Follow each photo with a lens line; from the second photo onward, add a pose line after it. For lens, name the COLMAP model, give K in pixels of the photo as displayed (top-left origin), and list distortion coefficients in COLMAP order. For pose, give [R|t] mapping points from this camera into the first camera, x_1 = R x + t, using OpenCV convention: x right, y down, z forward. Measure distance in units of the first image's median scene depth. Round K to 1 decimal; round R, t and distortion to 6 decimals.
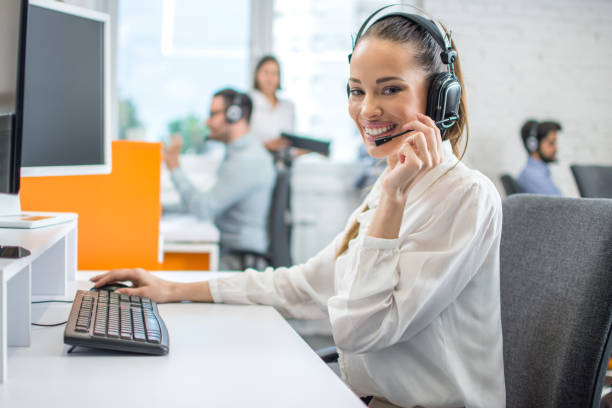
lens RADIAL K [[931.7, 0, 310.5], [0, 931.7, 200.1], [0, 0, 1]] dist [-0.092078, 0.000000]
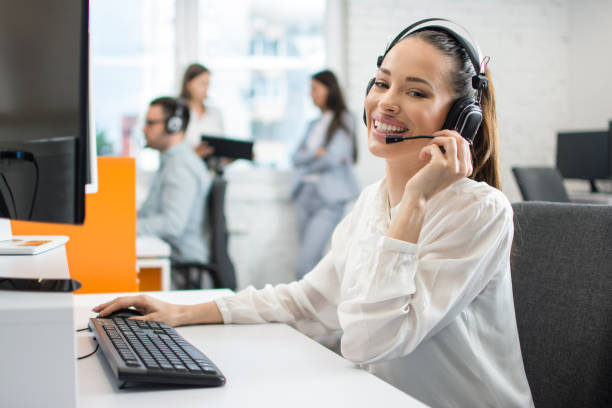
lens RADIAL K [[931.7, 0, 308.3], [0, 931.7, 207.4], [0, 0, 1]] dist [-0.092078, 0.000000]
pose [[0.991788, -0.030837, 0.124123, -0.130363], [0.030298, 0.999522, 0.006224, -0.013613], [-0.124256, -0.002412, 0.992247, 0.032051]]
